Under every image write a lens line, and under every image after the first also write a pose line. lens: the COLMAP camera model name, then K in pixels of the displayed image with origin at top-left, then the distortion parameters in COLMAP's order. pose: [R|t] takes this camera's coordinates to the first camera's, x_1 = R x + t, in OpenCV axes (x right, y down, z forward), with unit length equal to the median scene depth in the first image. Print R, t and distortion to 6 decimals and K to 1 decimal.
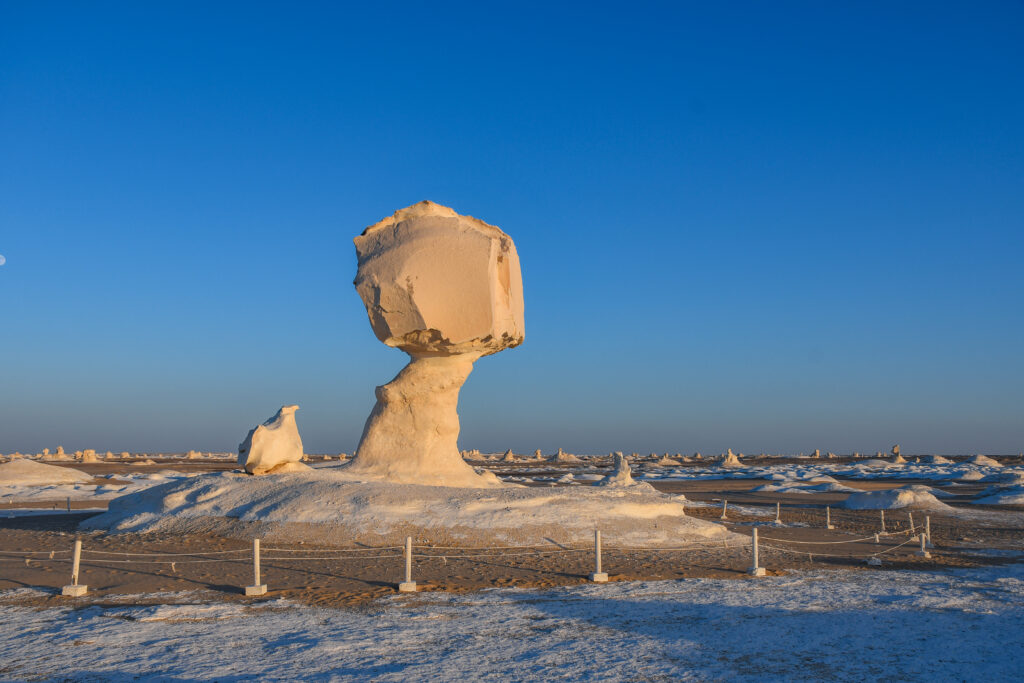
lens RADIAL K [[1006.2, 0, 512.1], [0, 1006.2, 342.6], [0, 0, 1]] dist [0.002912, 0.000000]
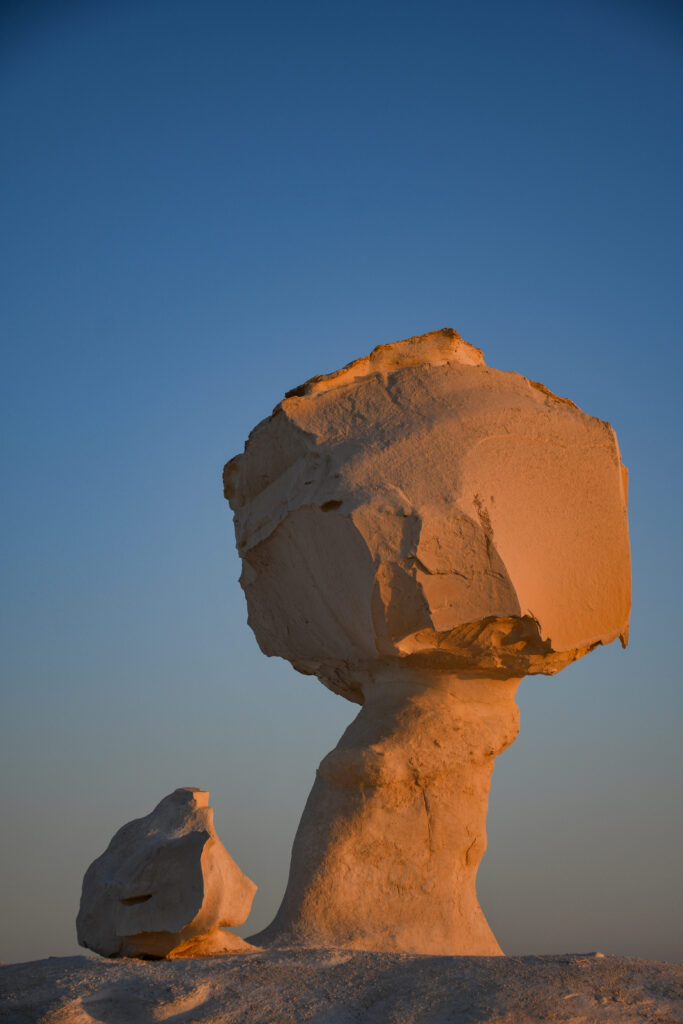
lens RADIAL K [[2422.1, 0, 341.4], [0, 2422.1, 511.2], [0, 0, 1]] dist [0.553947, 0.000000]
pose [[0.912425, 0.061283, 0.404628, -0.568425], [-0.023122, 0.994865, -0.098538, 0.046200], [-0.408589, 0.080553, 0.909157, 0.051879]]
